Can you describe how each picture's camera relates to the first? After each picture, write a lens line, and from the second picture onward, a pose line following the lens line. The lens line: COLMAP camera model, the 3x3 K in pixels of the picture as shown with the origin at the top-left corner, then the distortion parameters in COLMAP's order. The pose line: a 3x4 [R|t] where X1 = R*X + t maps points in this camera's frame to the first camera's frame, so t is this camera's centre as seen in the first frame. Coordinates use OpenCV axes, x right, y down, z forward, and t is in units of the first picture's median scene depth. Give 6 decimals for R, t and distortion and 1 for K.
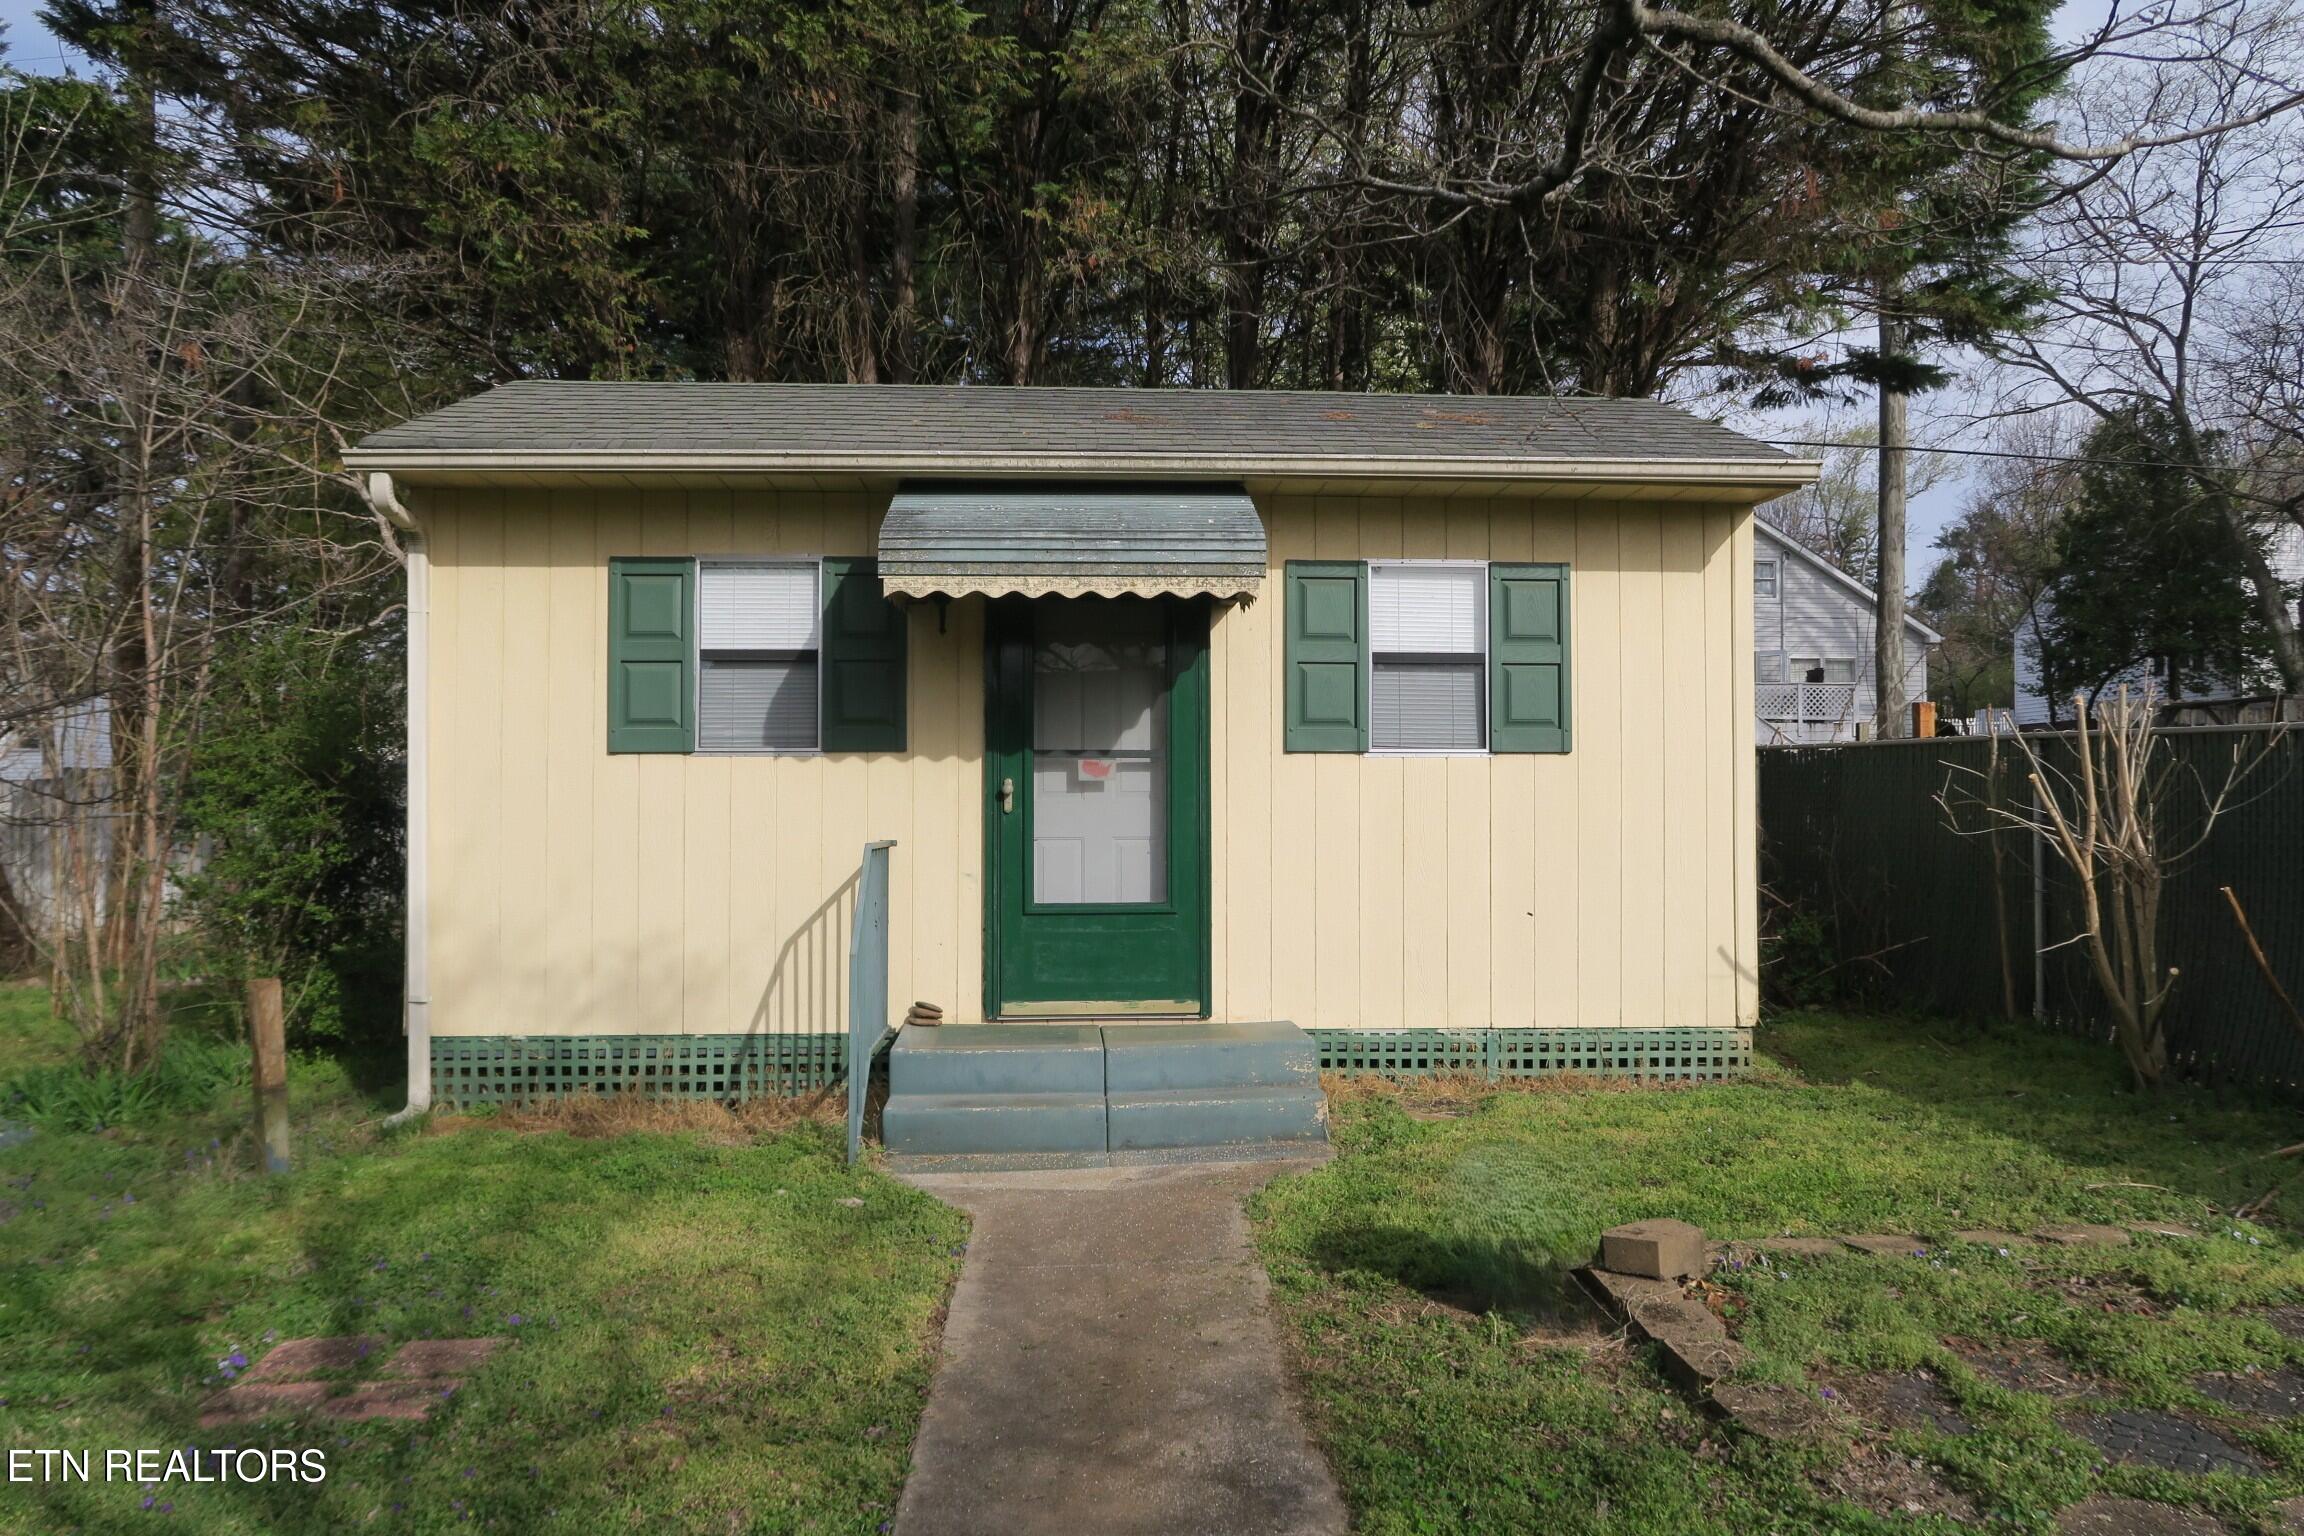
lens RADIAL K [[1609.5, 0, 1155.6], [0, 1609.5, 768.8], [0, 0, 1]] dist [0.001992, 0.000260]
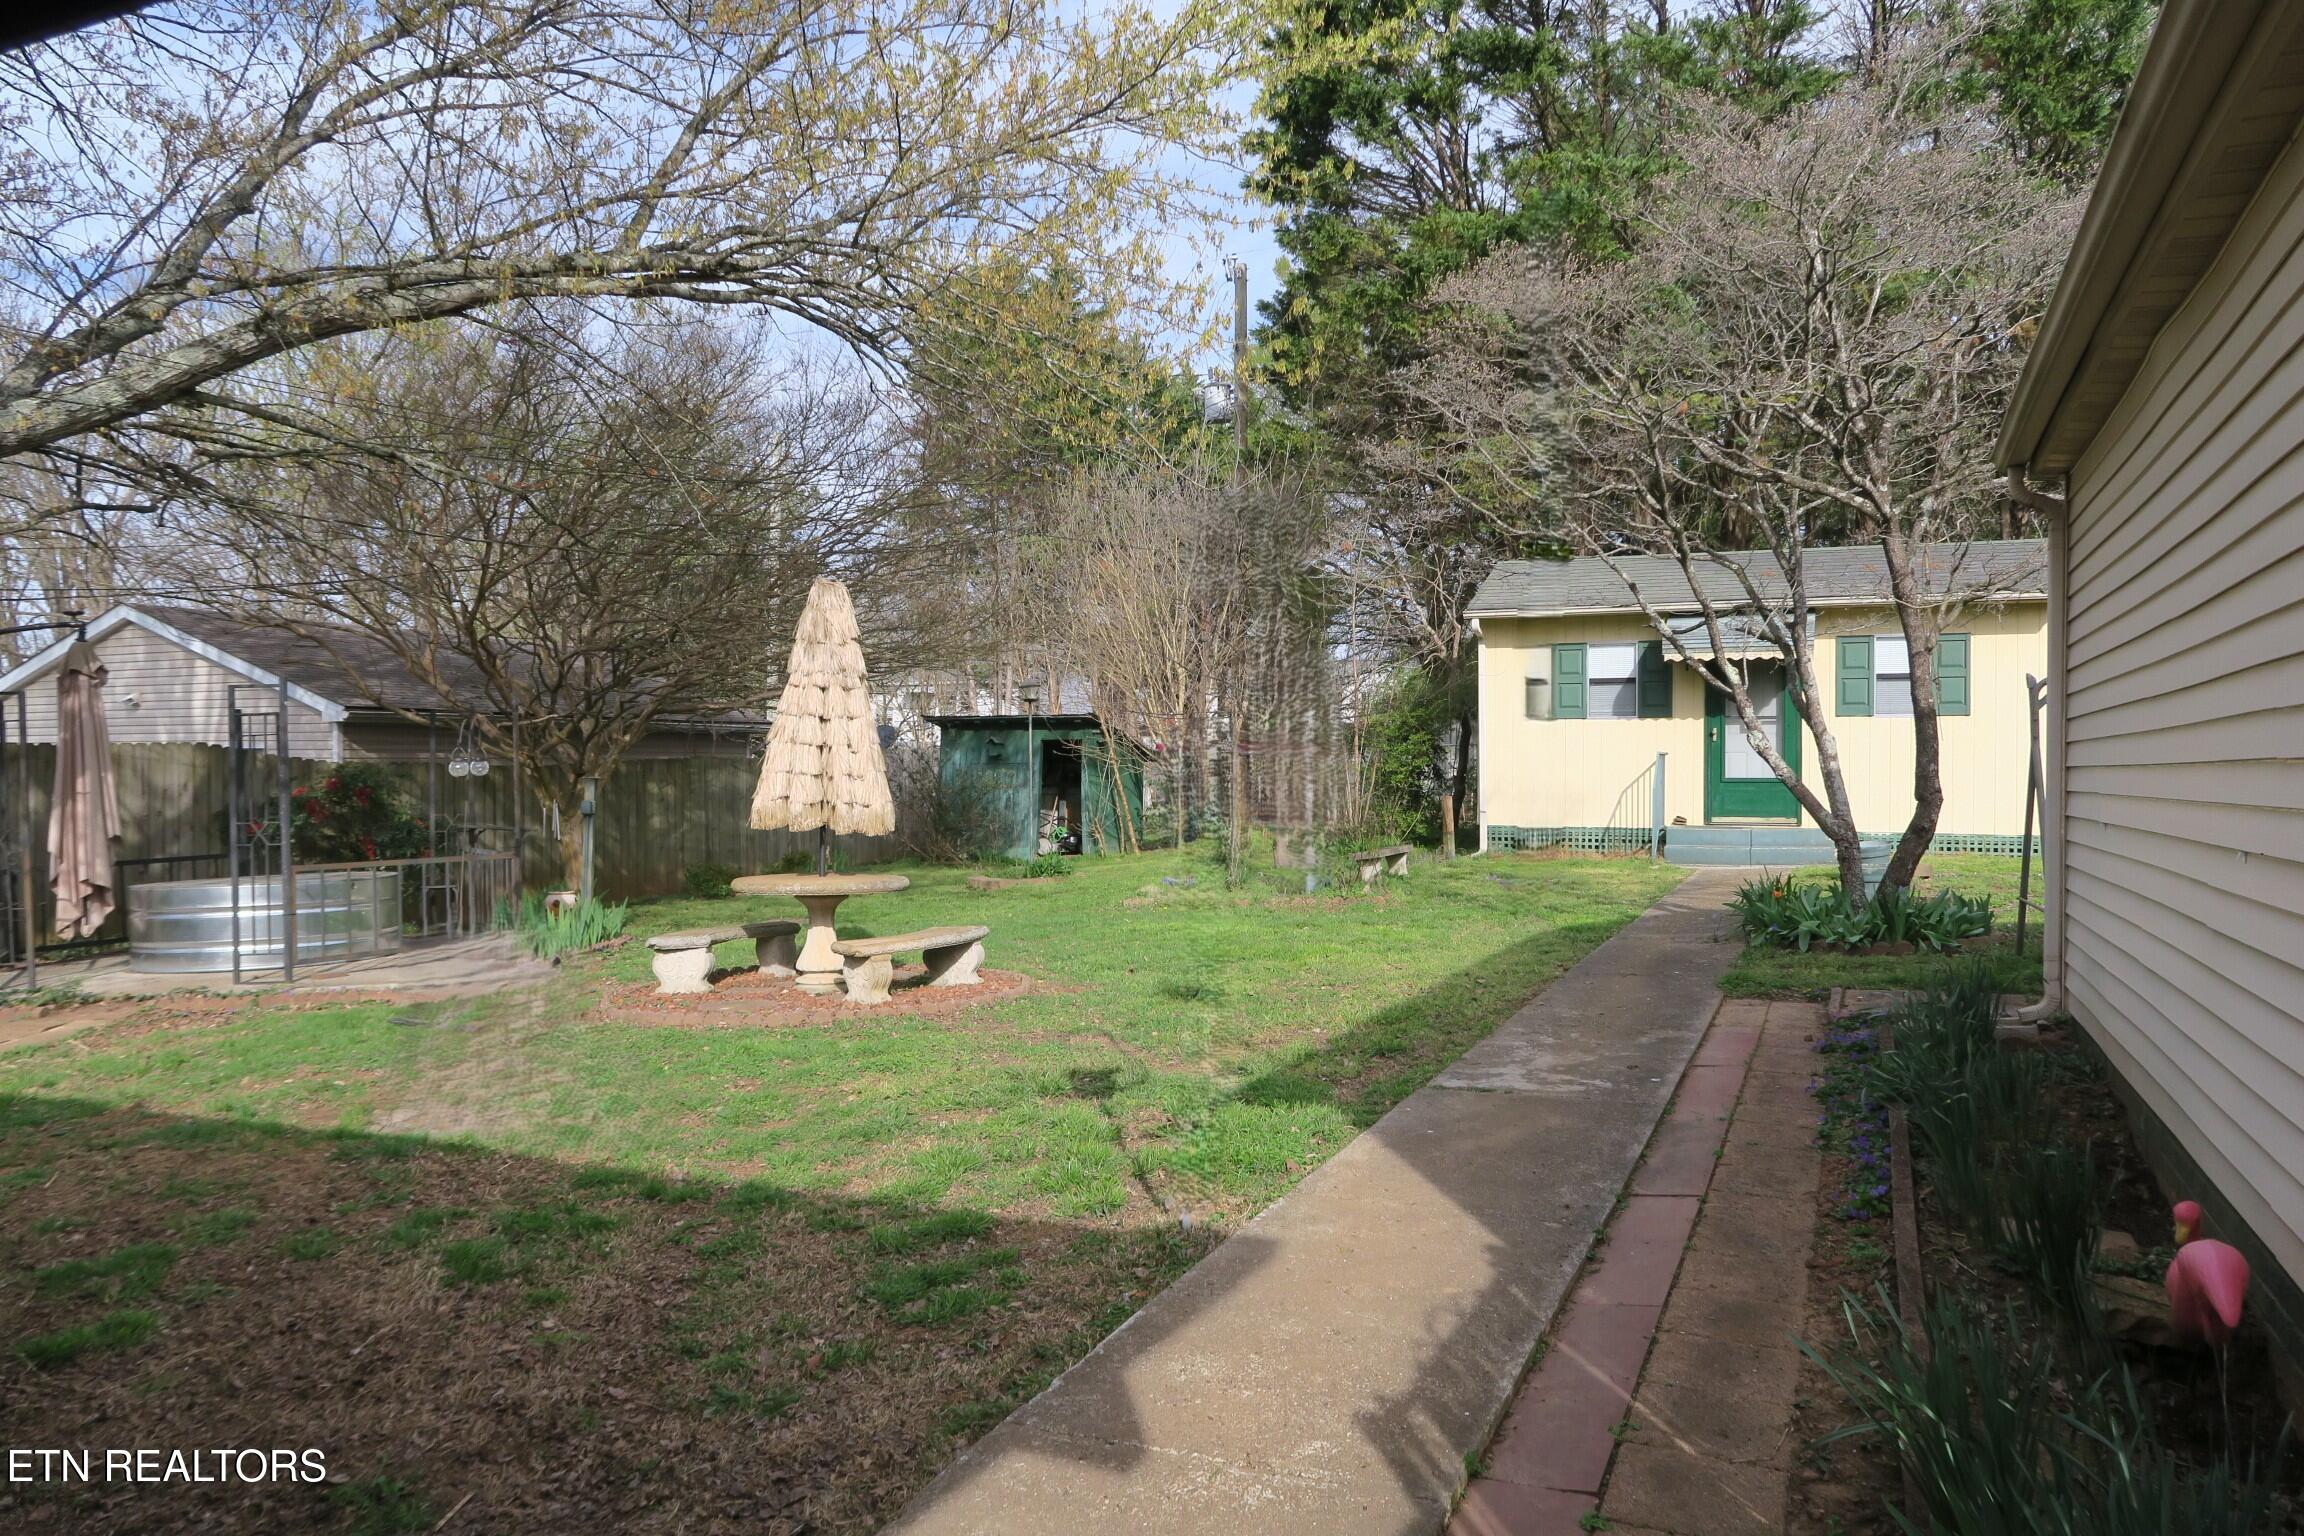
lens RADIAL K [[1594.1, 0, 1150.6], [0, 1594.1, 764.4], [0, 0, 1]] dist [-0.021383, 0.009452]
pose [[0.896358, 0.004896, -0.443304, 0.220079], [0.013173, 0.999203, 0.037673, -0.042116], [0.443136, -0.039608, 0.895579, -1.611890]]
